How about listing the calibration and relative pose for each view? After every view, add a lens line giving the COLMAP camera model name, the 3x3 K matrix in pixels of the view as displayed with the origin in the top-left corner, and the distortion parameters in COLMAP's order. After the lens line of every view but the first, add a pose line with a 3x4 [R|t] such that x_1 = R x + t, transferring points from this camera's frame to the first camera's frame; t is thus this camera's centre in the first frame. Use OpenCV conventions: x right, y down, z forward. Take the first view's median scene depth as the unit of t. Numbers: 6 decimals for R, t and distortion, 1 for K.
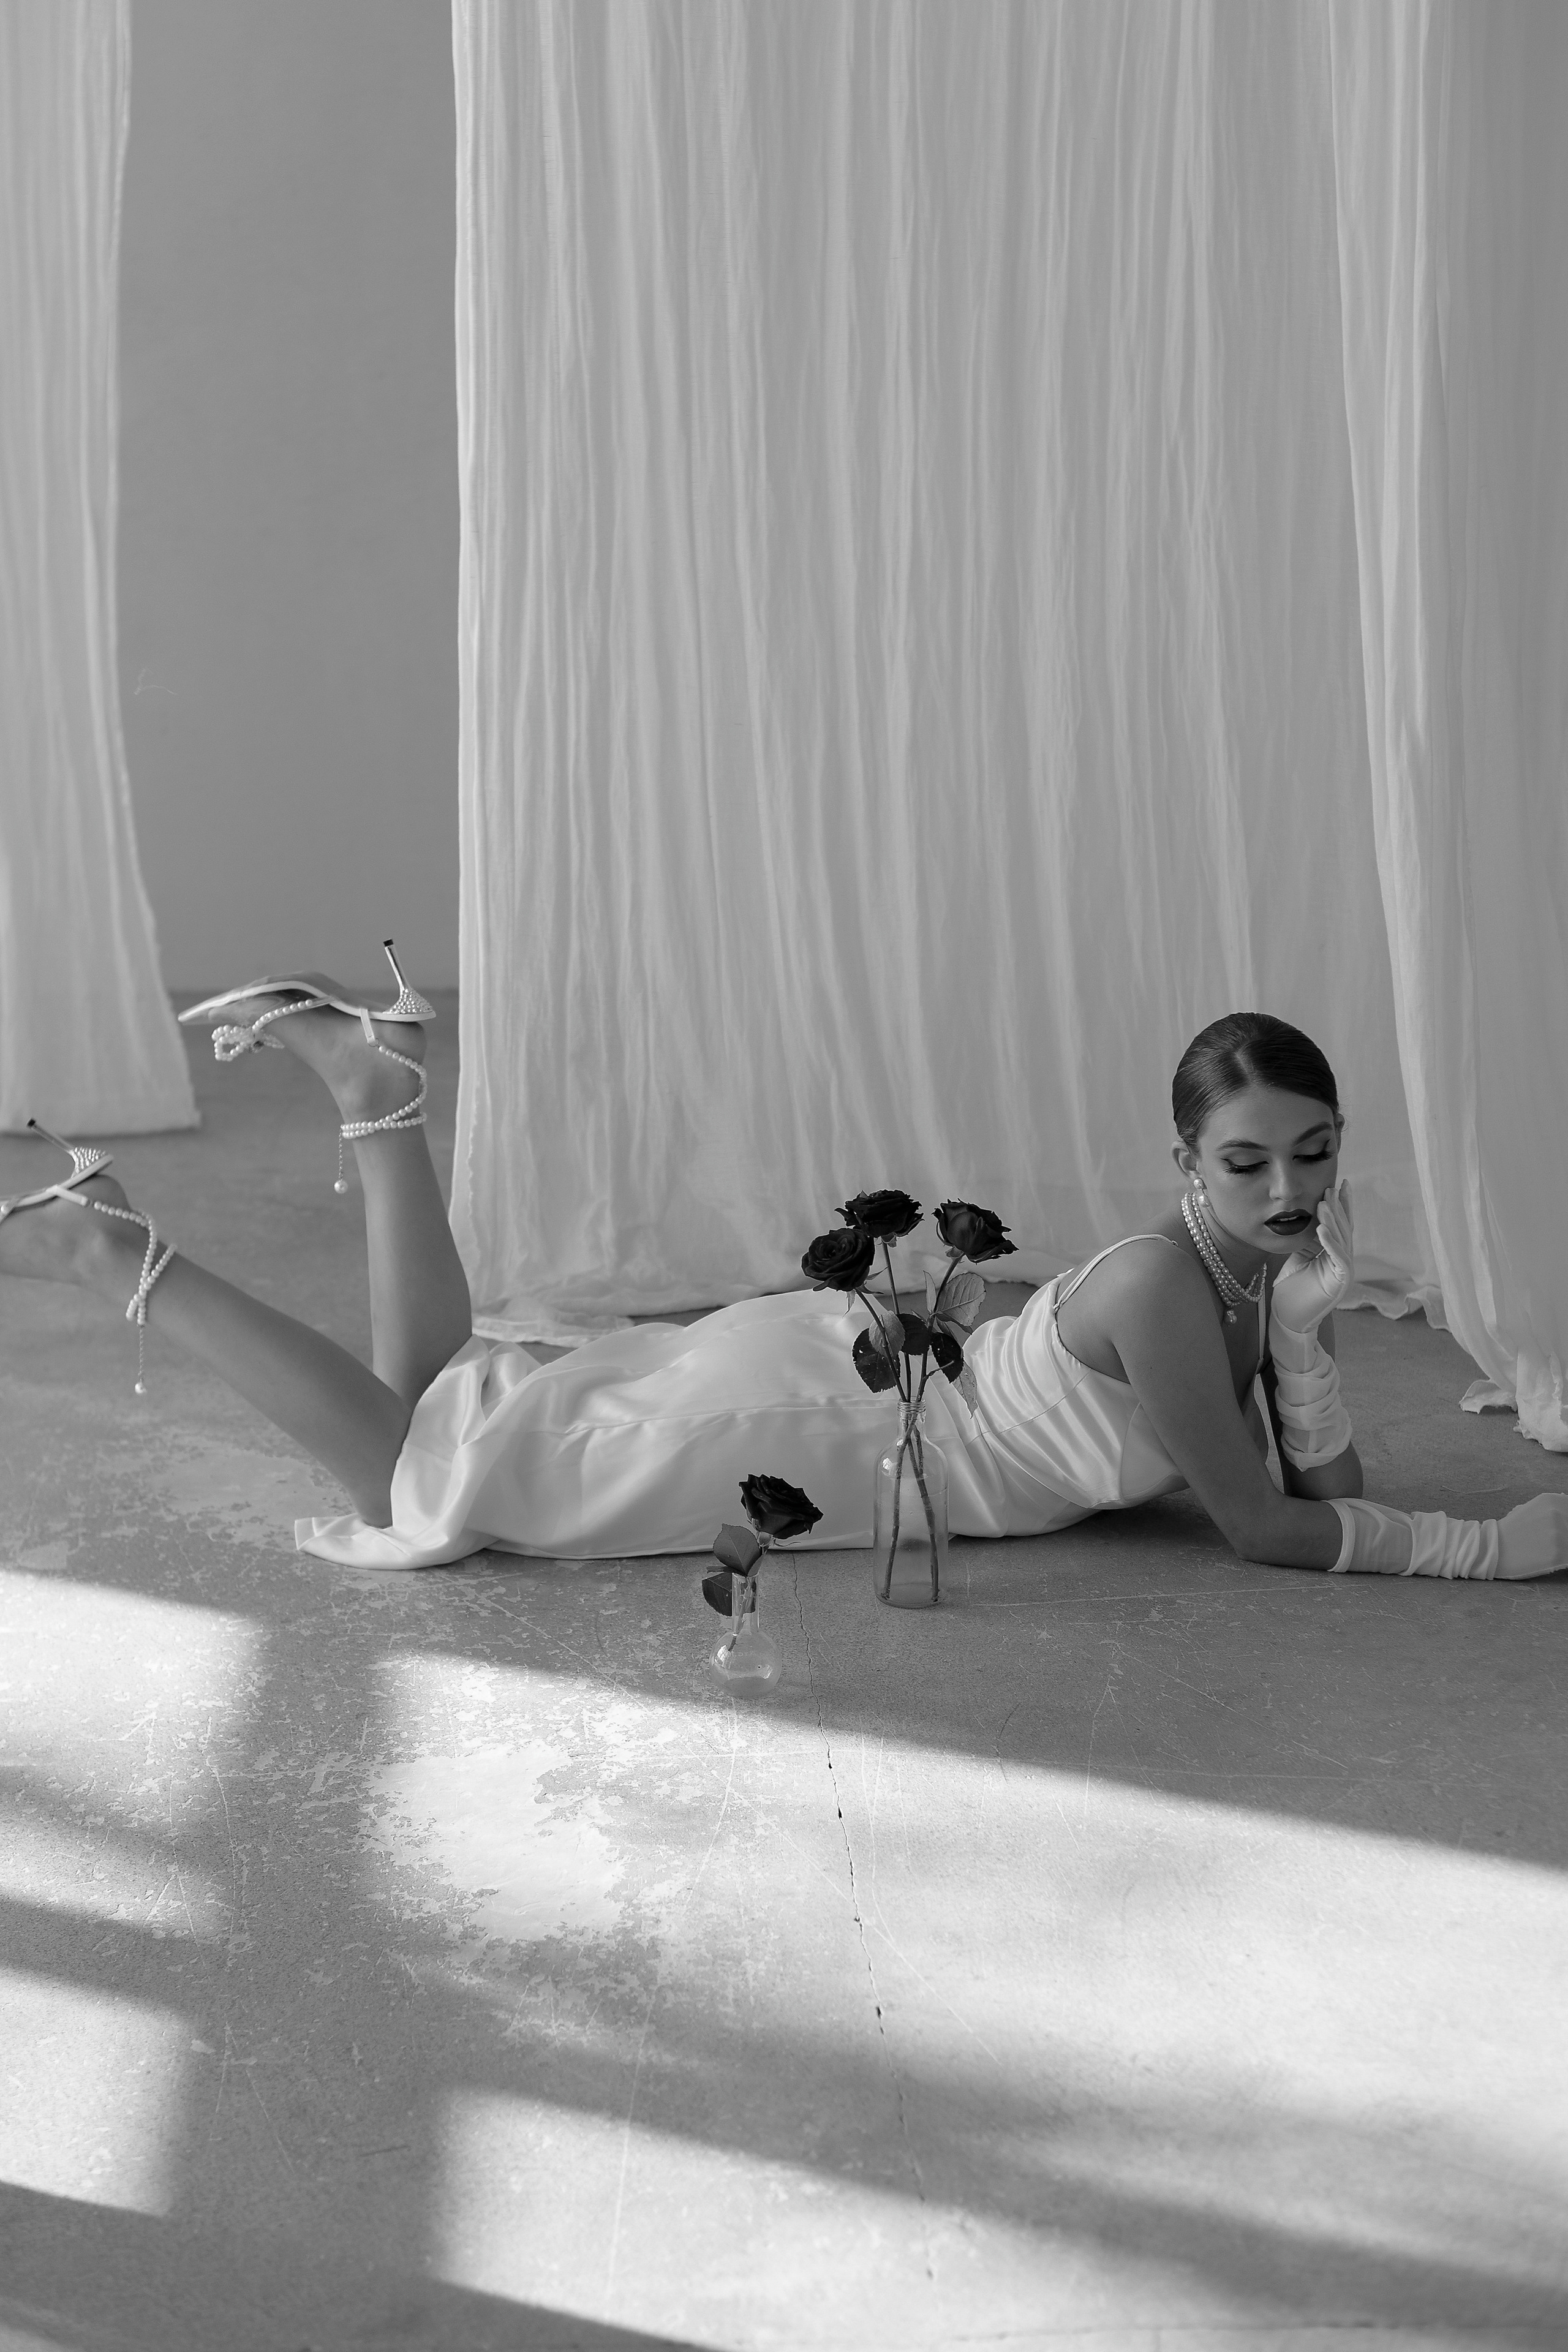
lens RADIAL K [[3659.3, 0, 784.0], [0, 3659.3, 1176.0], [0, 0, 1]] dist [0.013901, -0.197647]
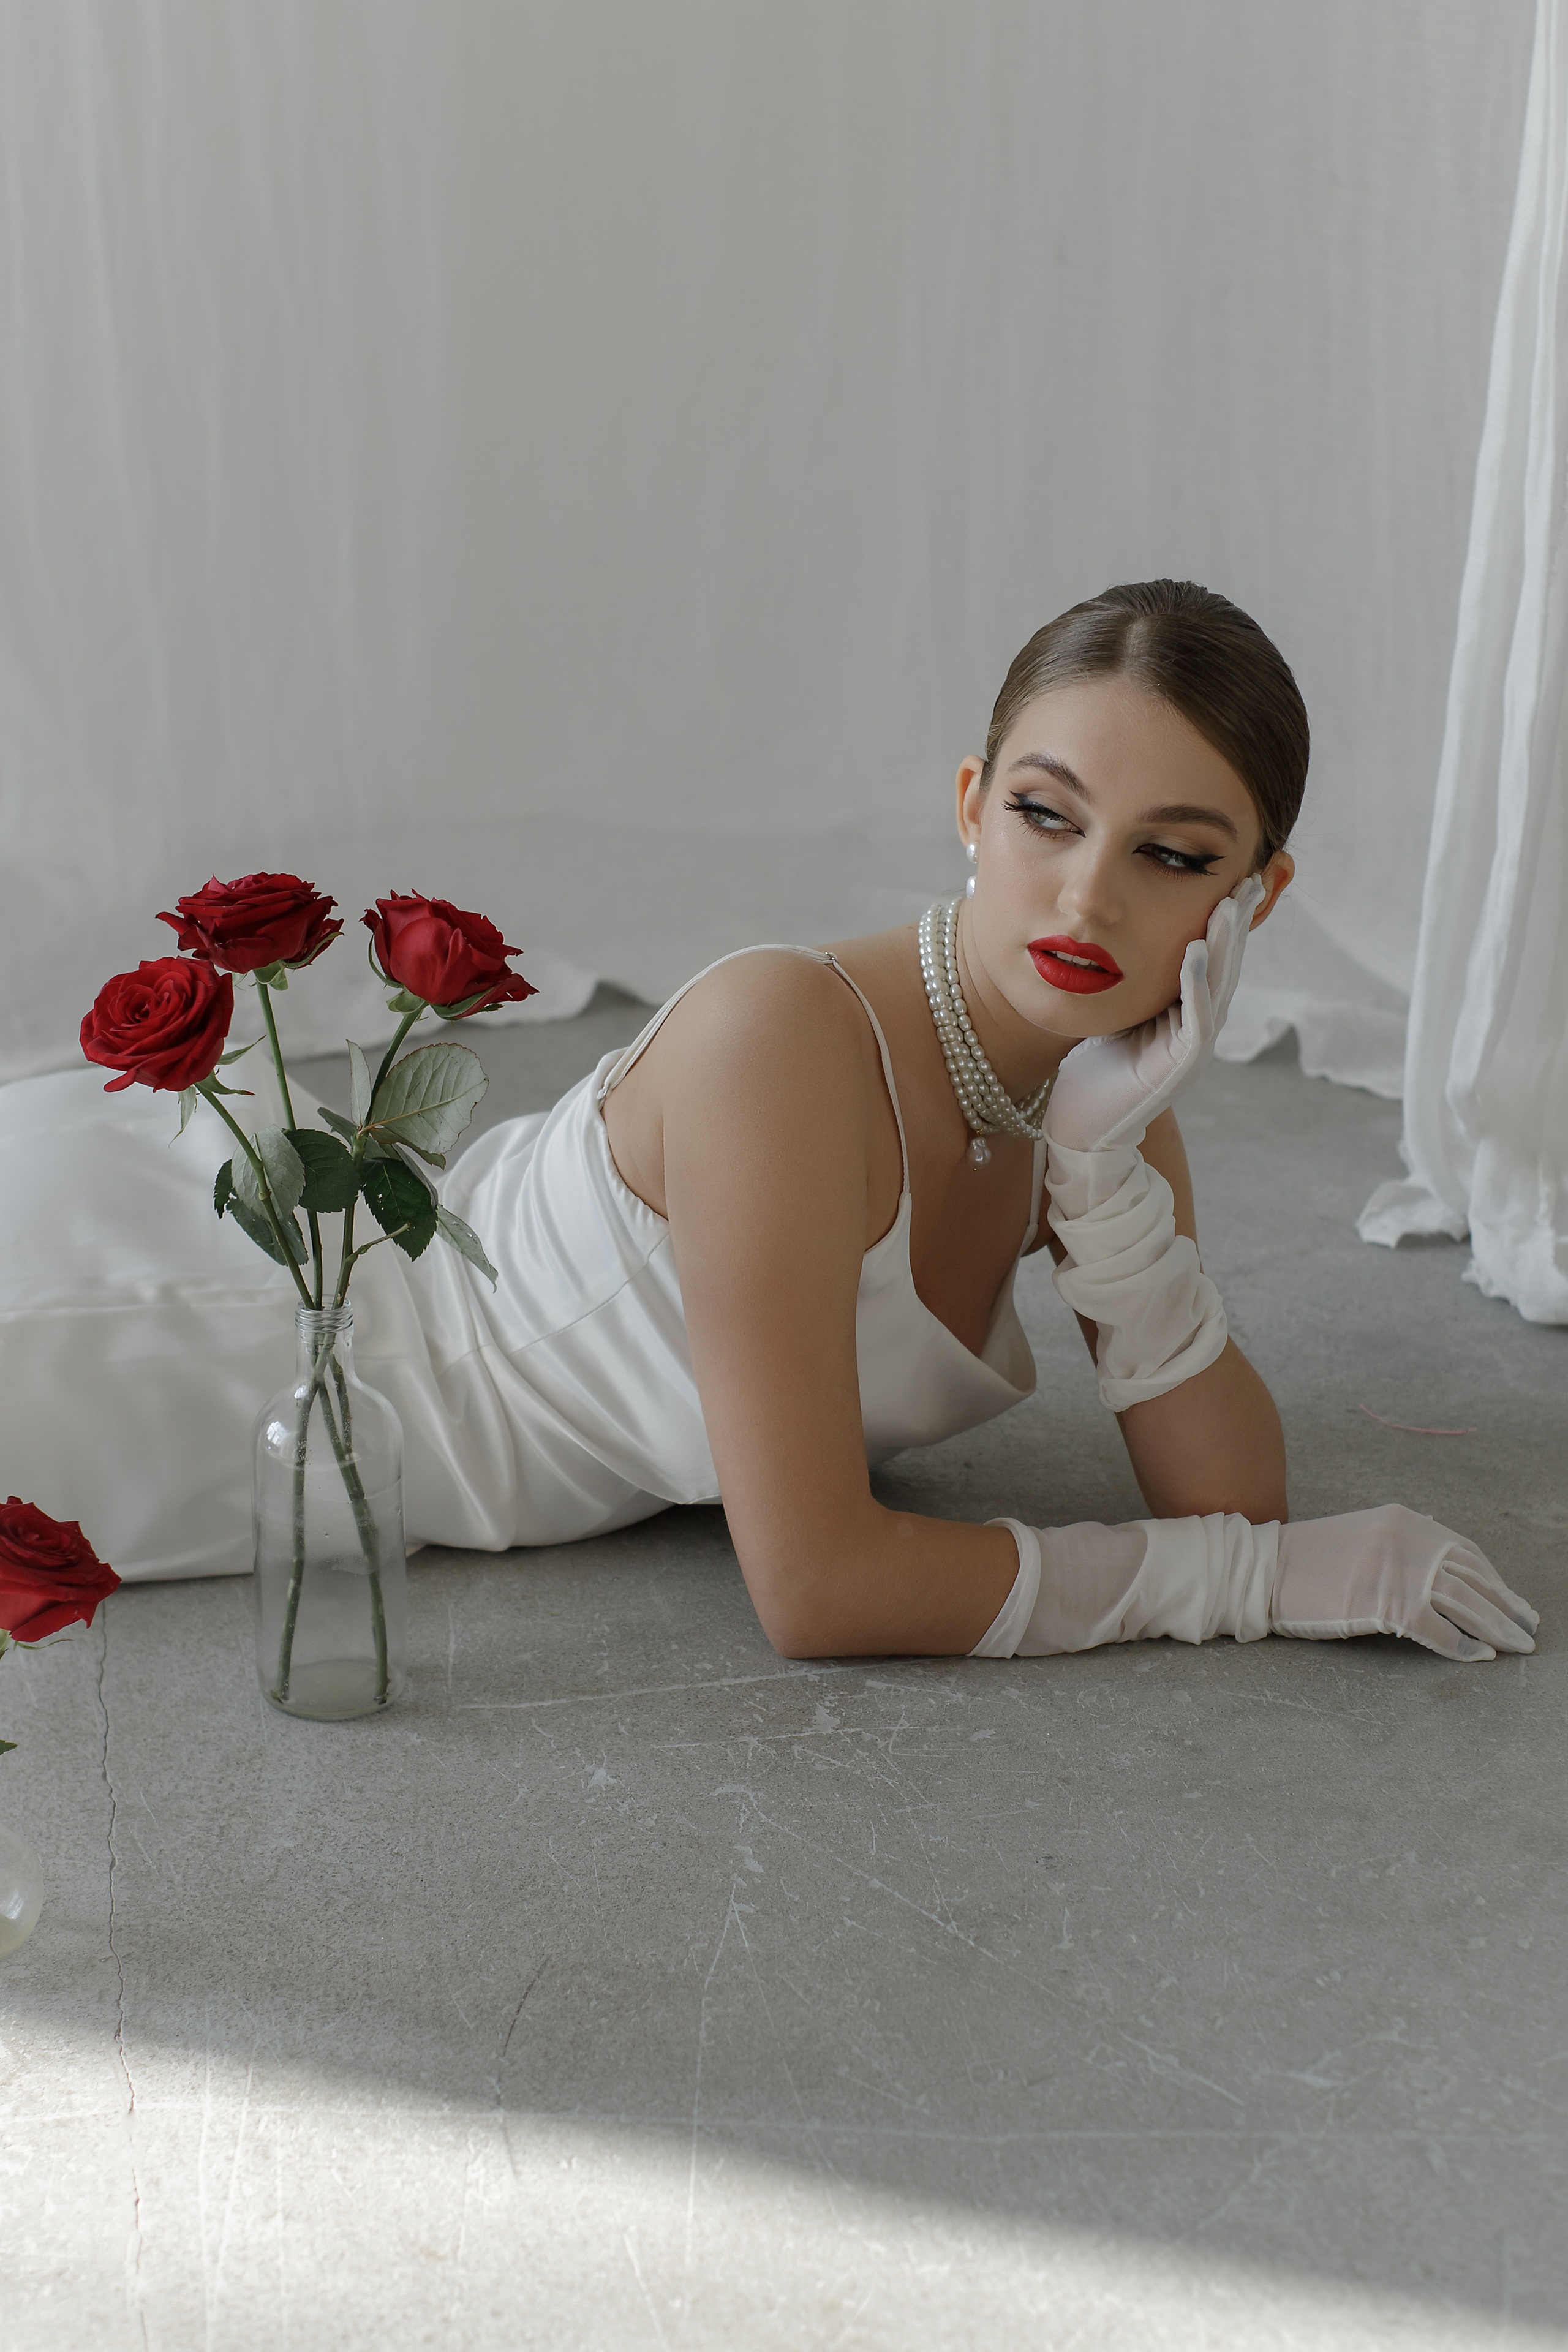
lens RADIAL K [[4393.2, 0, 770.2], [0, 4393.2, 1045.7], [0, 0, 1]] dist [-0.008187, 0.041053]
pose [[0.994830, -0.017823, 0.099980, 0.036147], [0.011593, 0.997975, 0.062546, -0.008983], [-0.100893, -0.061063, 0.993022, 0.415257]]
